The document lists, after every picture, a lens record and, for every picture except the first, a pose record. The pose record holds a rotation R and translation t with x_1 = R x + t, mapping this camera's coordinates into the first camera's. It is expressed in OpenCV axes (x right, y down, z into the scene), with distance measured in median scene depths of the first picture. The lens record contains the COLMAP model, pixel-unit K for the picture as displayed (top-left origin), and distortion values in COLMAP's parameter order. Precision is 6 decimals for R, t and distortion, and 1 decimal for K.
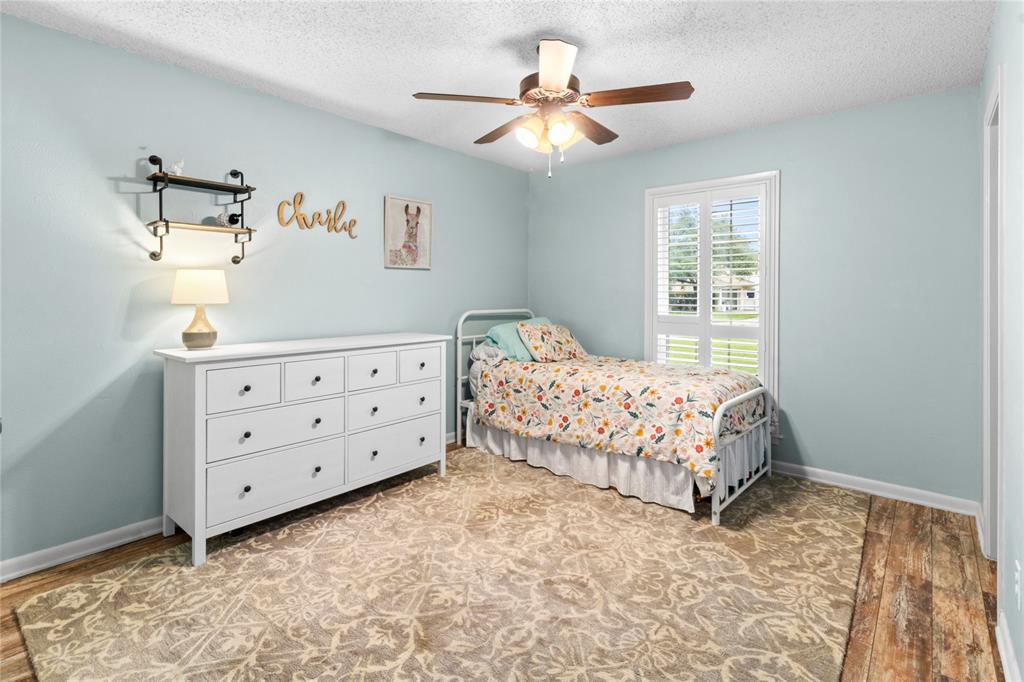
lens RADIAL K [[489.8, 0, 506.6], [0, 489.8, 297.0], [0, 0, 1]] dist [0.001761, 0.000344]
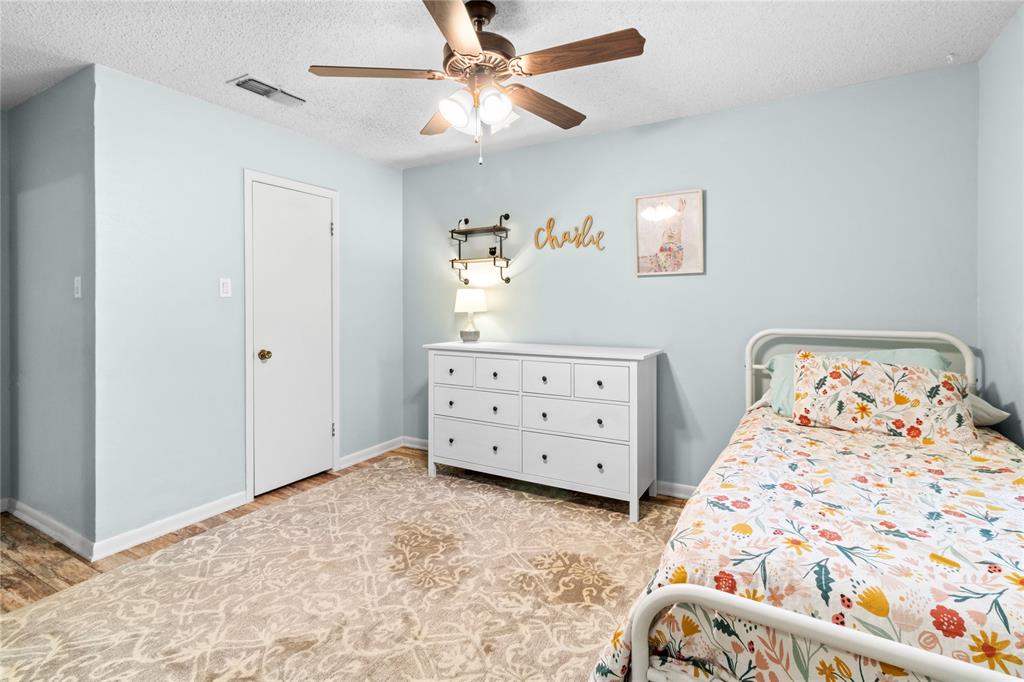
lens RADIAL K [[489.8, 0, 506.6], [0, 489.8, 297.0], [0, 0, 1]] dist [0.001761, 0.000344]
pose [[0.187358, -0.013347, -0.982201, 0.791110], [0.001233, 0.999910, -0.013353, -0.010879], [0.982291, 0.001291, 0.187357, 0.757948]]
